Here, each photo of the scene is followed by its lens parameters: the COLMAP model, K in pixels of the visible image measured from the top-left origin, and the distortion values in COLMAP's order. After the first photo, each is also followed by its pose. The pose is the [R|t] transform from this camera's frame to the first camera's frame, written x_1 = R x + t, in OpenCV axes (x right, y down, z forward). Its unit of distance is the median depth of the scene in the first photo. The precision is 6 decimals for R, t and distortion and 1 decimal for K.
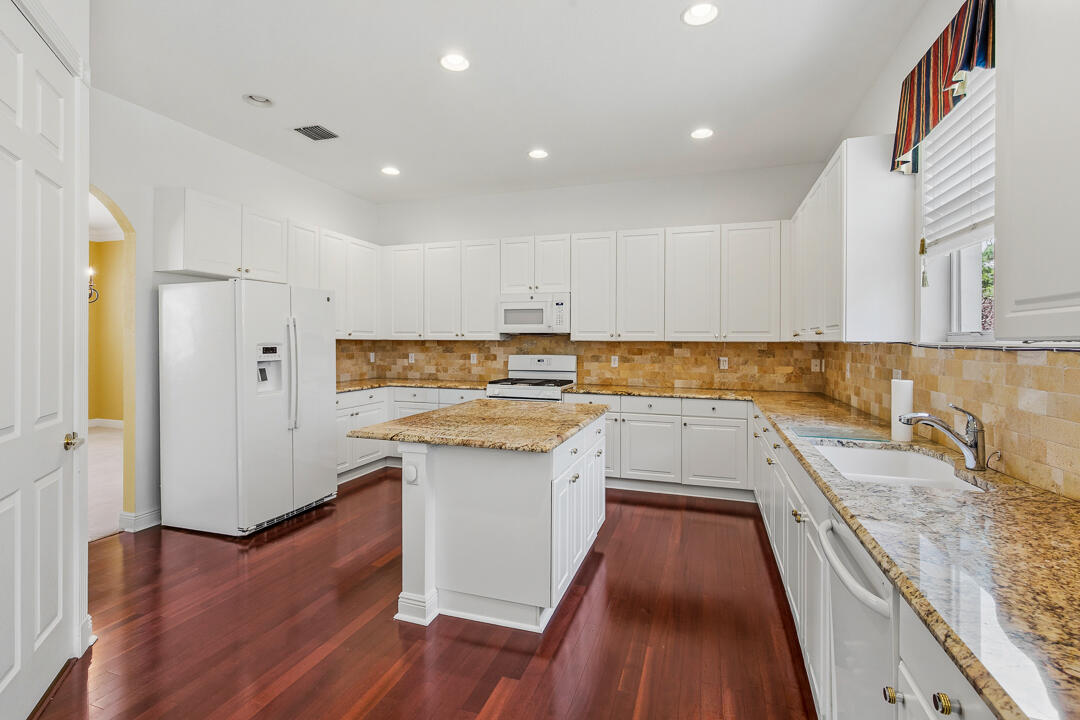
lens RADIAL K [[497.8, 0, 546.7], [0, 497.8, 334.0], [0, 0, 1]] dist [-0.000037, -0.000861]
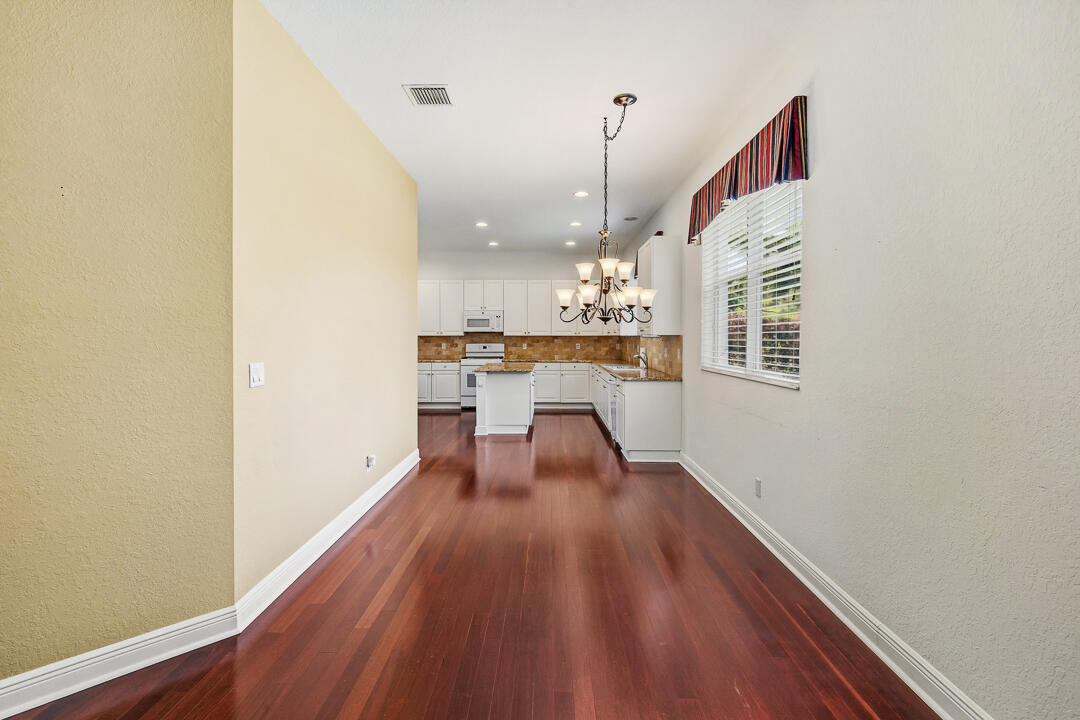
lens RADIAL K [[497.8, 0, 546.7], [0, 497.8, 334.0], [0, 0, 1]] dist [-0.000037, -0.000861]
pose [[0.952127, -0.004592, 0.305669, -0.379413], [0.001542, 0.999947, 0.010219, -0.012517], [-0.305700, -0.009258, 0.952083, -0.879801]]
